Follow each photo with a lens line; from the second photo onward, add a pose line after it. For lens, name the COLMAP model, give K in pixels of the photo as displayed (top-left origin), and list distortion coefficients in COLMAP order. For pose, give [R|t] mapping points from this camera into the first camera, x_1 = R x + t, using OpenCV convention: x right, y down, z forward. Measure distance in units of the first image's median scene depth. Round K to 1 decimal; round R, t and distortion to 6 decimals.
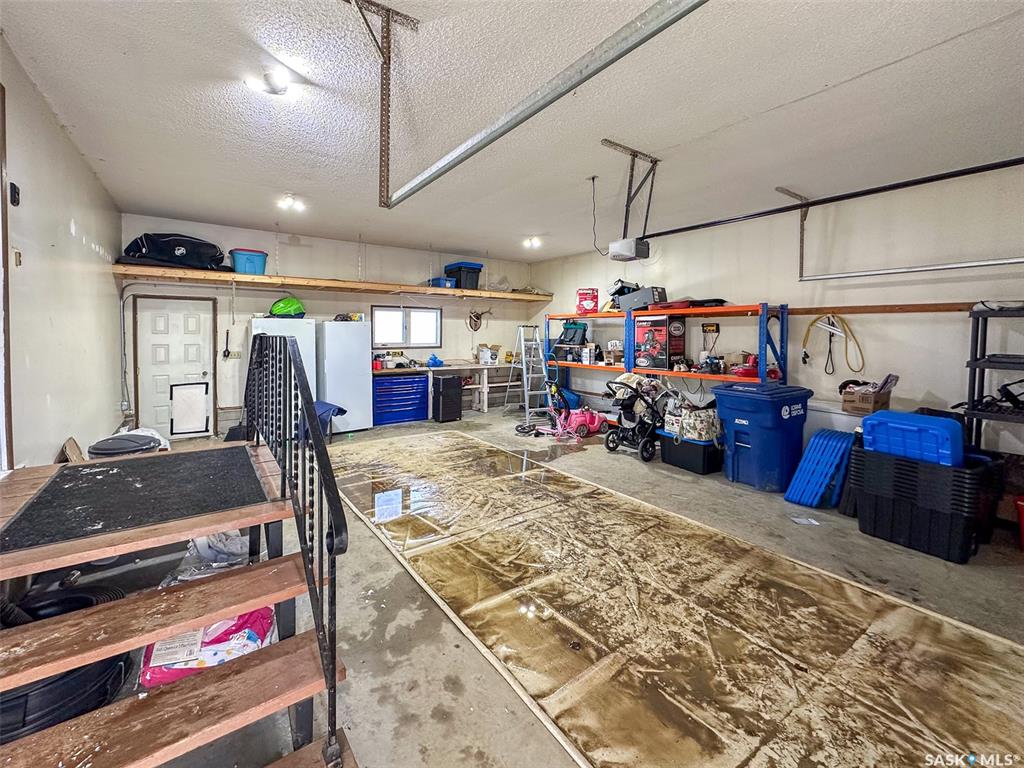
lens RADIAL K [[419.0, 0, 509.4], [0, 419.0, 383.5], [0, 0, 1]] dist [0.001884, 0.004953]
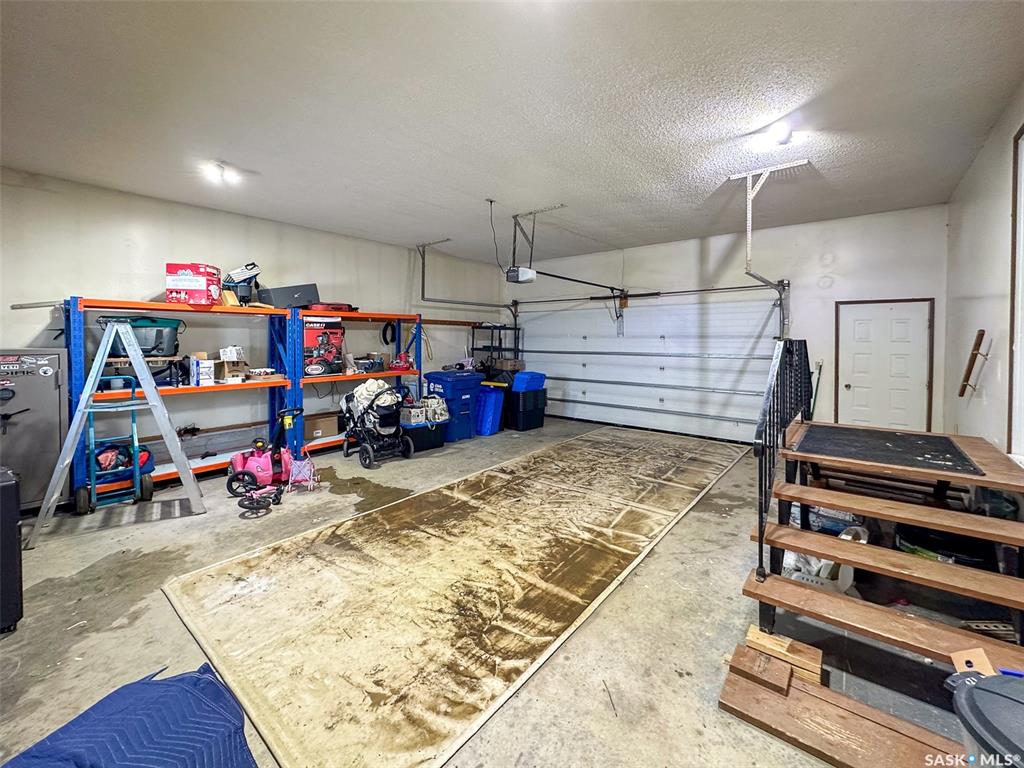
lens RADIAL K [[419.0, 0, 510.8], [0, 419.0, 385.0], [0, 0, 1]] dist [0.001884, 0.004953]
pose [[-0.241339, -0.112514, 0.963896, -0.966382], [0.113503, 0.983166, 0.143182, -0.153493], [-0.963780, 0.143960, -0.224506, 1.270395]]
